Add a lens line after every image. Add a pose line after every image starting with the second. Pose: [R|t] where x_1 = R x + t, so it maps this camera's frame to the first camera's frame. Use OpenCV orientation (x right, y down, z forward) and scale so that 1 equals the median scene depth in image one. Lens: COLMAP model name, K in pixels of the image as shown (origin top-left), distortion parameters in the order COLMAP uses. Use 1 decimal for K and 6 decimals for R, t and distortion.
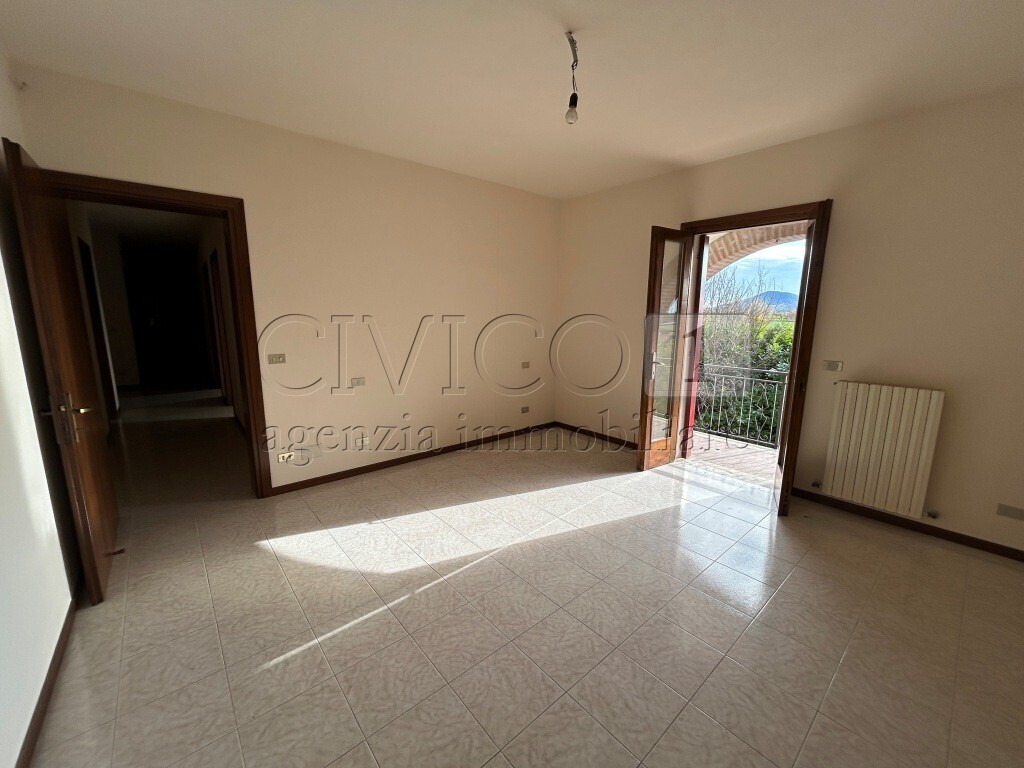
lens RADIAL K [[409.3, 0, 518.3], [0, 409.3, 390.7], [0, 0, 1]] dist [0.001302, -0.000464]
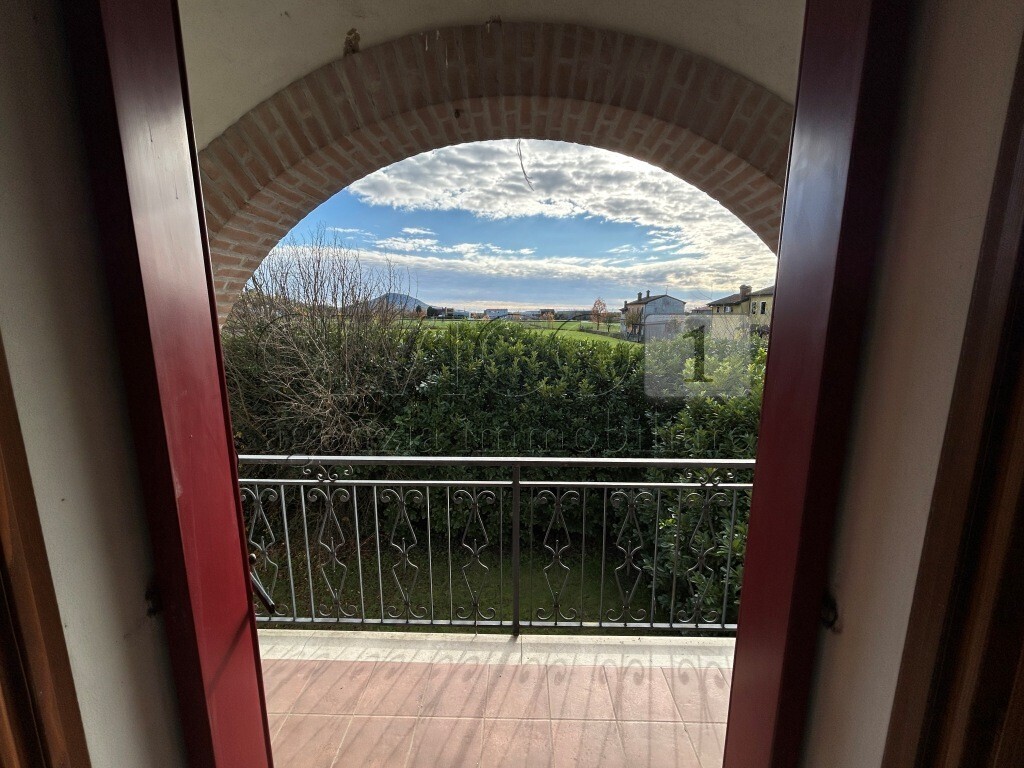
lens RADIAL K [[409.3, 0, 516.8], [0, 409.3, 384.2], [0, 0, 1]] dist [0.001302, -0.000464]
pose [[0.673188, -0.128225, 0.728269, 0.343654], [0.138281, 0.989307, 0.046364, -0.127745], [-0.726427, 0.069494, 0.683721, 0.673086]]
